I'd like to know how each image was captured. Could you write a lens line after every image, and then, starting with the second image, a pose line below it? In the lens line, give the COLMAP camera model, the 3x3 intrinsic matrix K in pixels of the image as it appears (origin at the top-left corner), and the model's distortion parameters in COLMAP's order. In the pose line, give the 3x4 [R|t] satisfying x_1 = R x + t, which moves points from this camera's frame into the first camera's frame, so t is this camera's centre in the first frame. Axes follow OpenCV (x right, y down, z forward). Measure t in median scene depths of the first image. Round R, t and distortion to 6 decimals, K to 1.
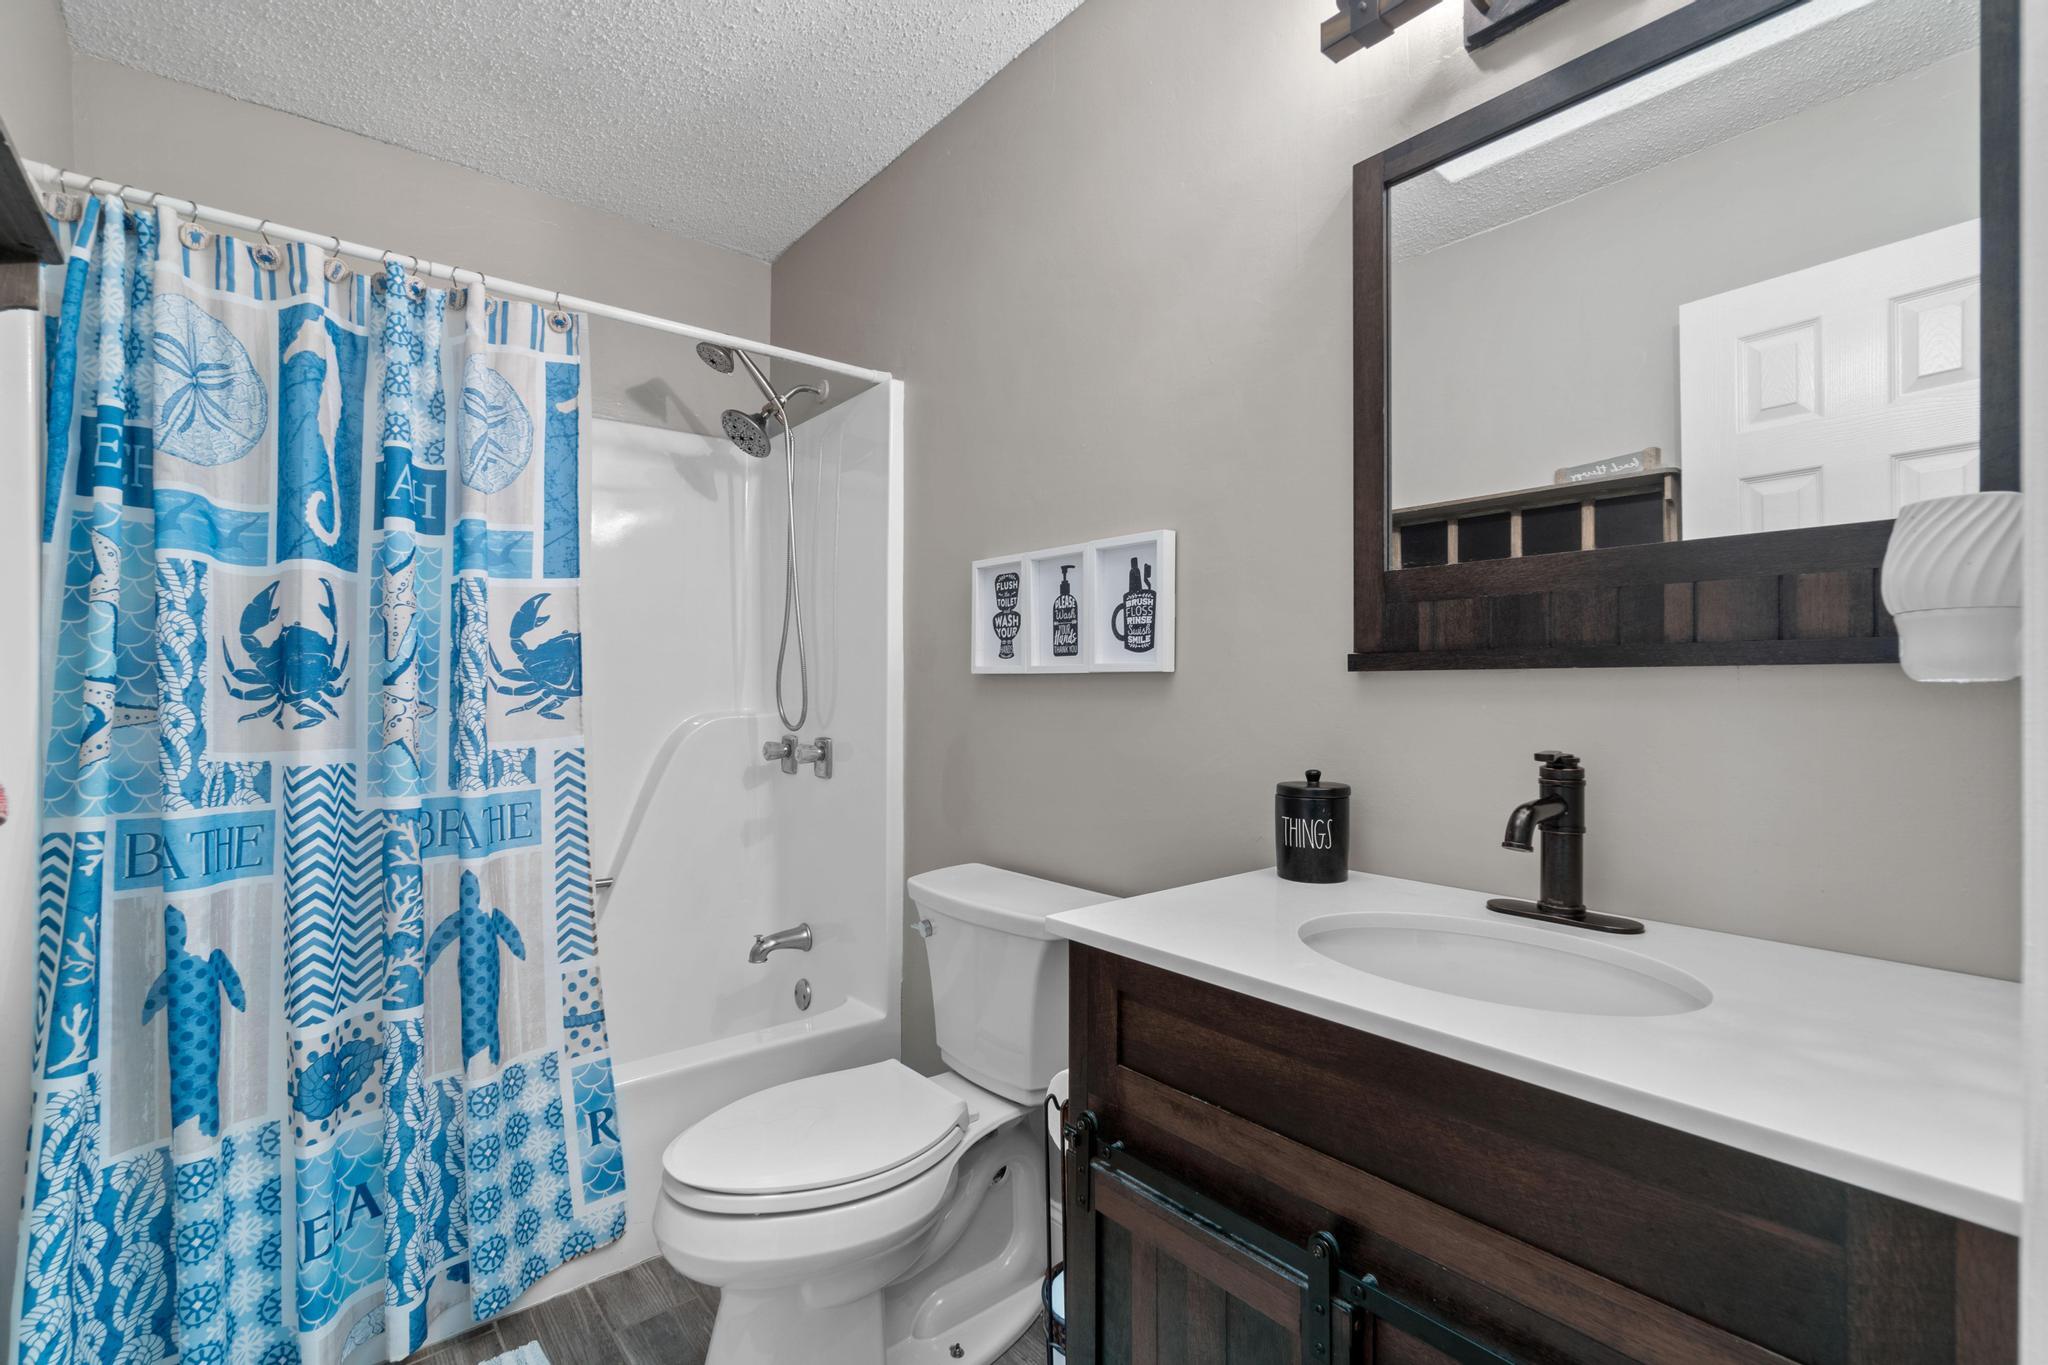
lens RADIAL K [[897.7, 0, 1030.5], [0, 897.7, 684.2], [0, 0, 1]] dist [-0.000608, 0.001224]
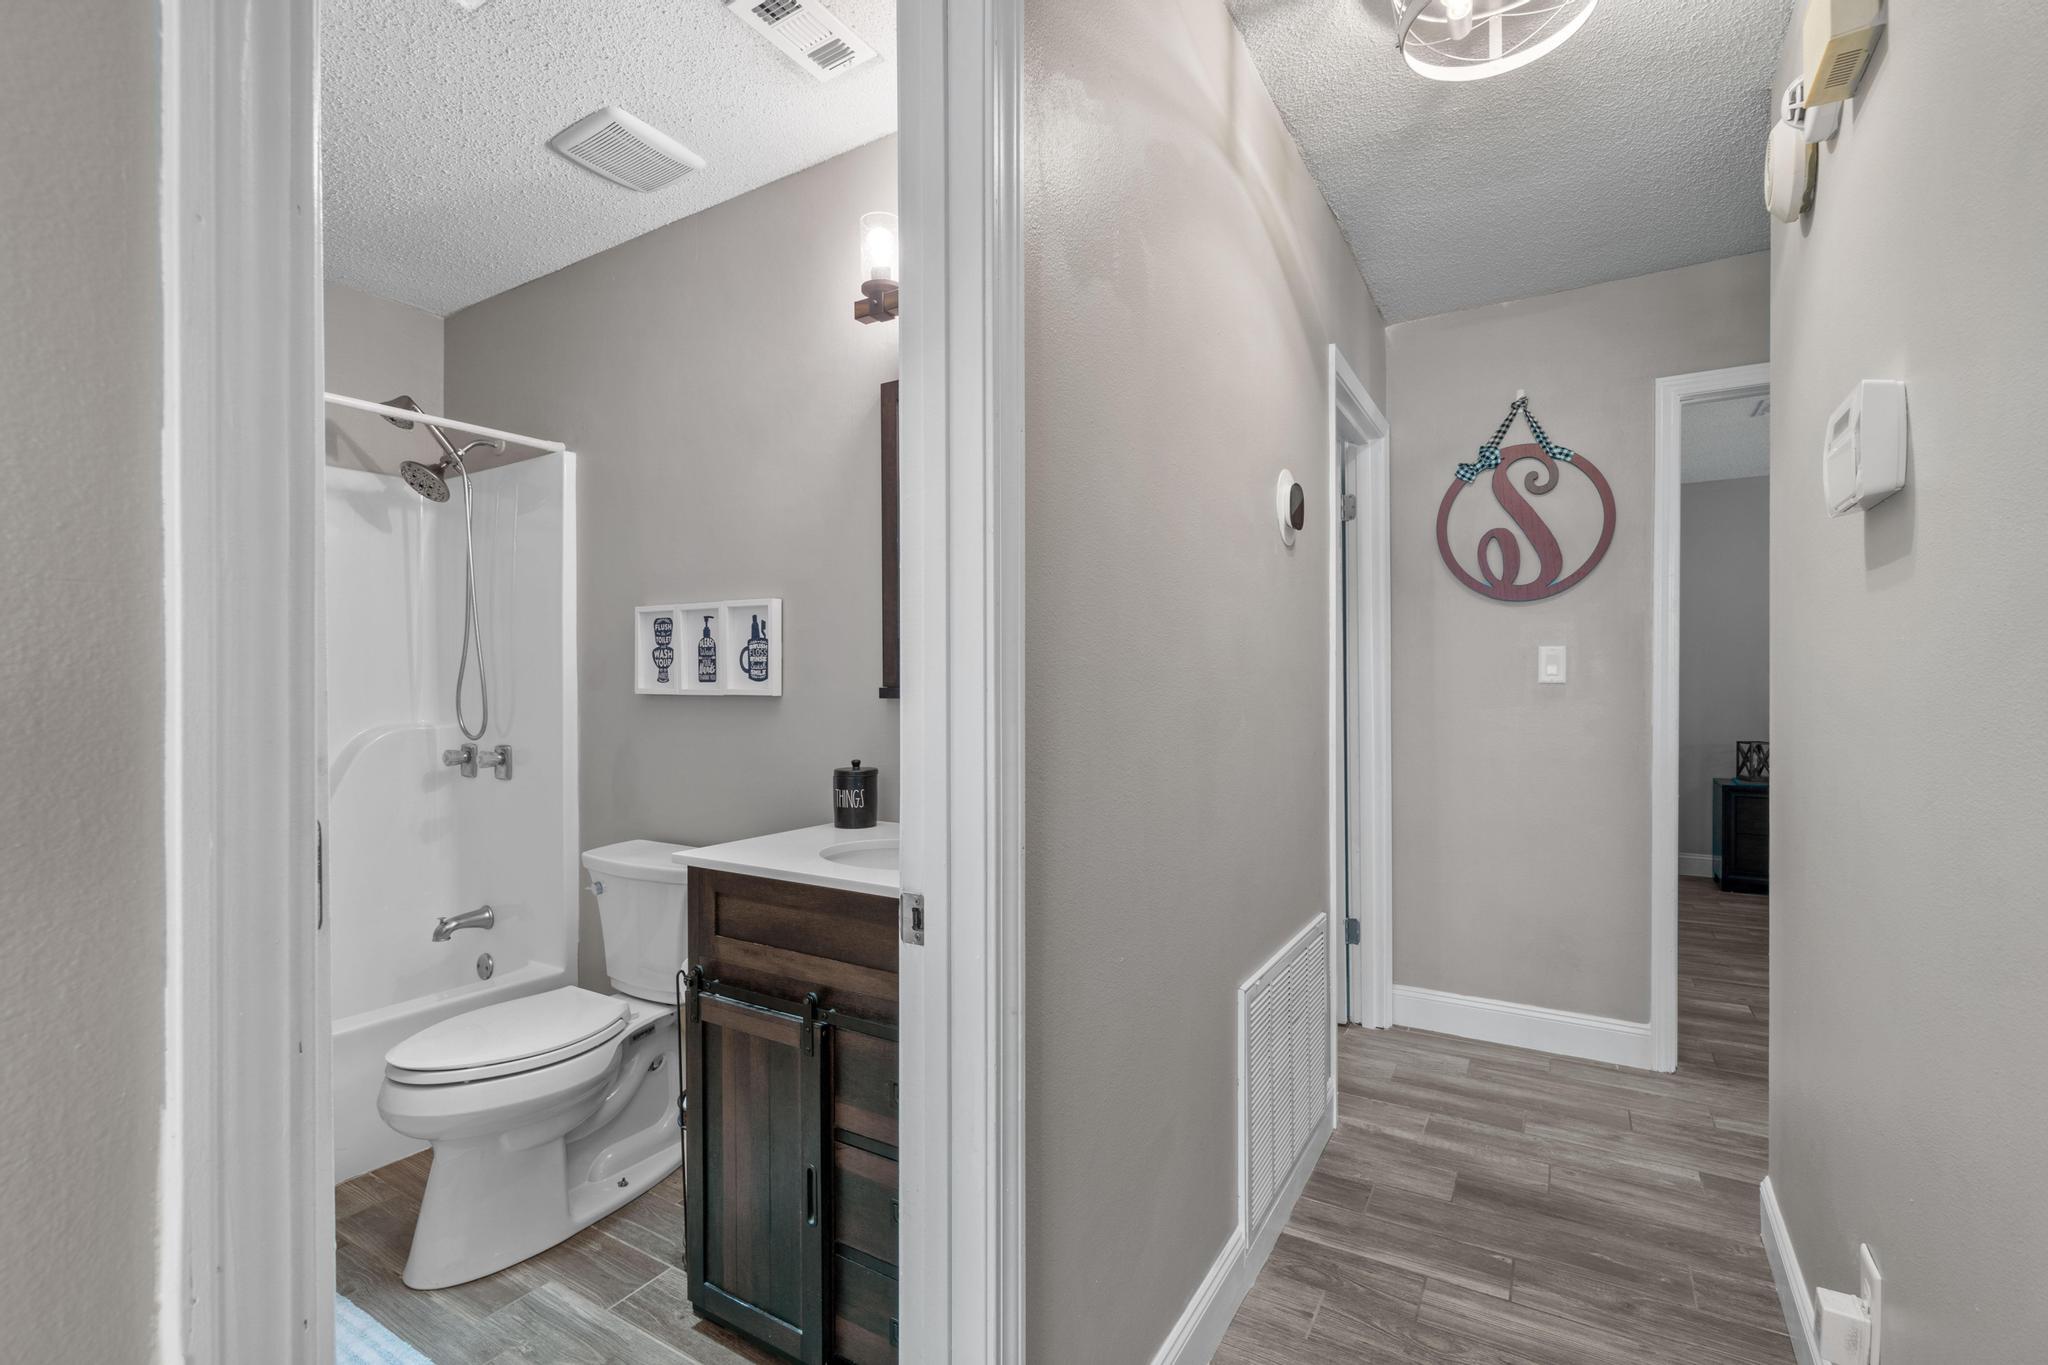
lens RADIAL K [[897.7, 0, 1010.1], [0, 897.7, 688.1], [0, 0, 1]] dist [-0.000608, 0.001224]
pose [[0.953558, -0.006298, 0.301142, 0.067020], [0.003307, 0.999940, 0.010441, -0.035067], [-0.301190, -0.008960, 0.953522, -0.442315]]
